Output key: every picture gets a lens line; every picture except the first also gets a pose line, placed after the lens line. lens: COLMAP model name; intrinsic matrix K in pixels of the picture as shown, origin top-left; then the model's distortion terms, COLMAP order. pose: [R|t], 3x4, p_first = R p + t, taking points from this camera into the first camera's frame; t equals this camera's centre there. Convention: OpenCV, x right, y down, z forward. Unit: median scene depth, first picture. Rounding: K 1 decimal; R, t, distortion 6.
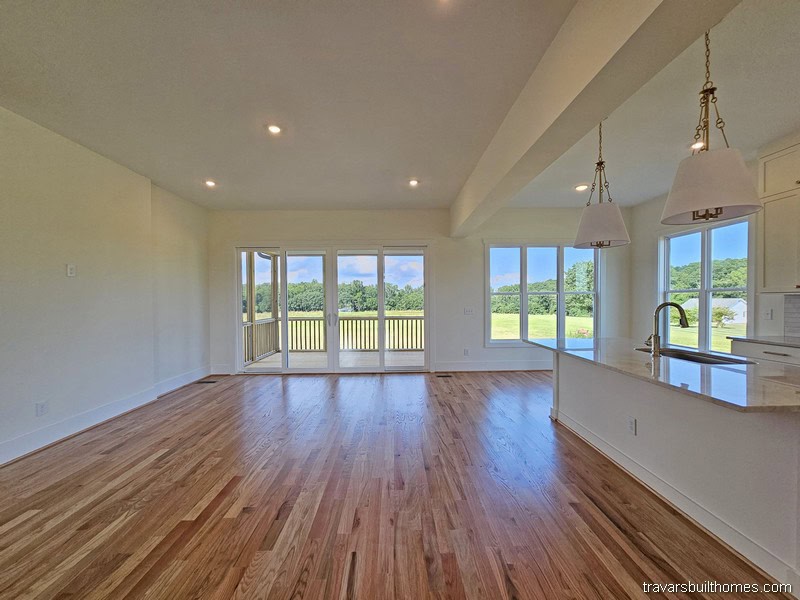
lens RADIAL K [[328.3, 0, 399.4], [0, 328.3, 306.1], [0, 0, 1]] dist [-0.000119, 0.000929]
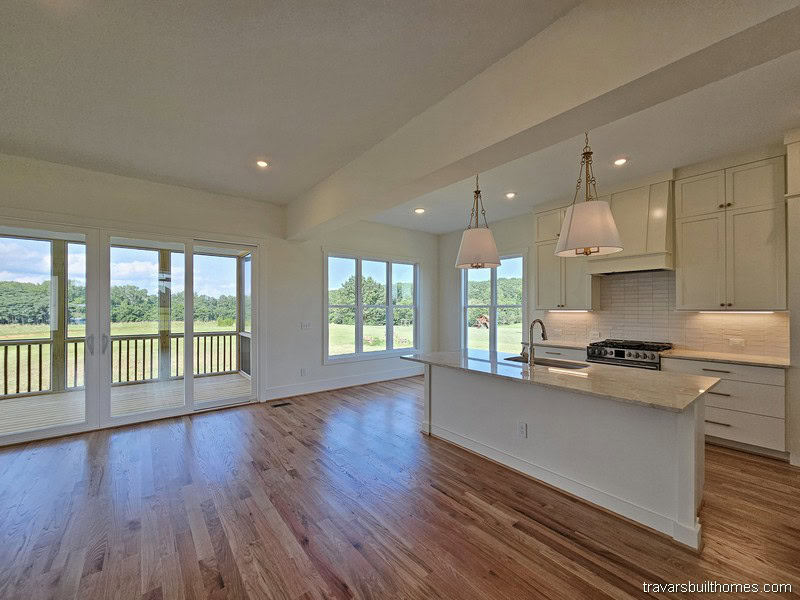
lens RADIAL K [[328.3, 0, 399.4], [0, 328.3, 306.1], [0, 0, 1]] dist [-0.000119, 0.000929]
pose [[0.793424, 0.012632, 0.608538, -0.164416], [0.004407, 0.999639, -0.026495, -0.015576], [-0.608653, 0.023704, 0.793082, 0.186096]]
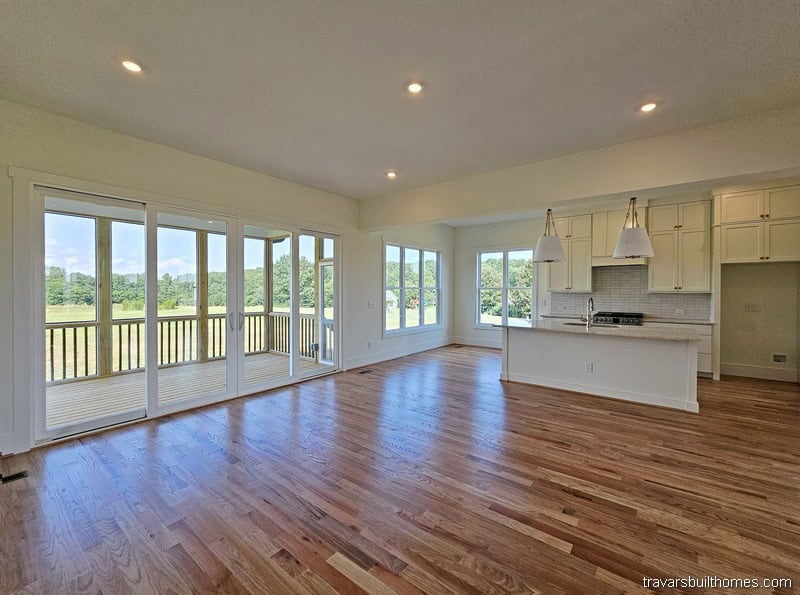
lens RADIAL K [[339.6, 0, 410.5], [0, 339.6, 291.4], [0, 0, 1]] dist [0.000605, 0.000312]
pose [[0.617188, 0.006209, 0.786791, -0.694226], [0.007172, 0.999883, -0.013516, -0.012650], [-0.786783, 0.013985, 0.617071, 0.326382]]
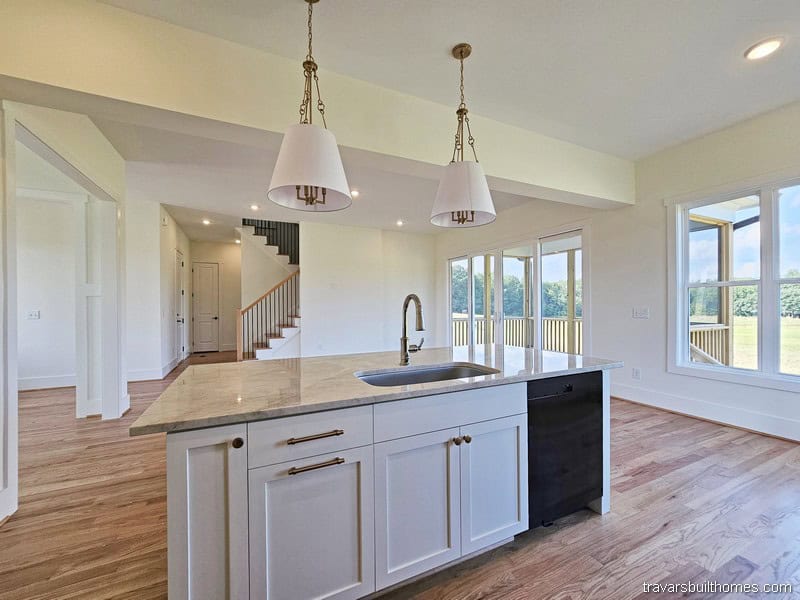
lens RADIAL K [[326.9, 0, 401.0], [0, 326.9, 305.9], [0, 0, 1]] dist [-0.000253, -0.000068]
pose [[0.413455, 0.010712, -0.910461, 0.789022], [-0.013047, 0.999898, 0.005839, 0.004740], [0.910431, 0.009464, 0.413553, 0.361410]]
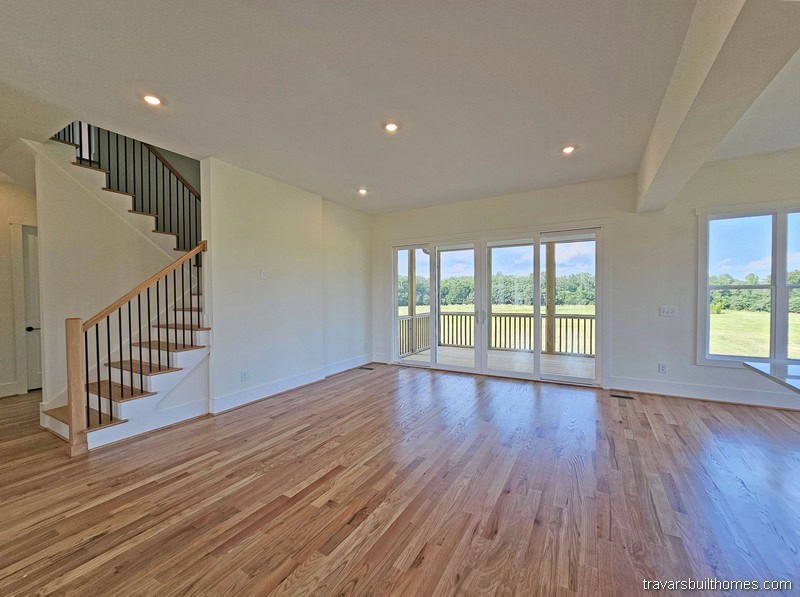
lens RADIAL K [[332.5, 0, 400.0], [0, 332.5, 298.5], [0, 0, 1]] dist [-0.003483, -0.000037]
pose [[0.855021, 0.008350, -0.518527, 0.113567], [-0.009396, 0.999956, 0.000609, -0.010696], [0.518509, 0.004351, 0.855061, 0.097686]]
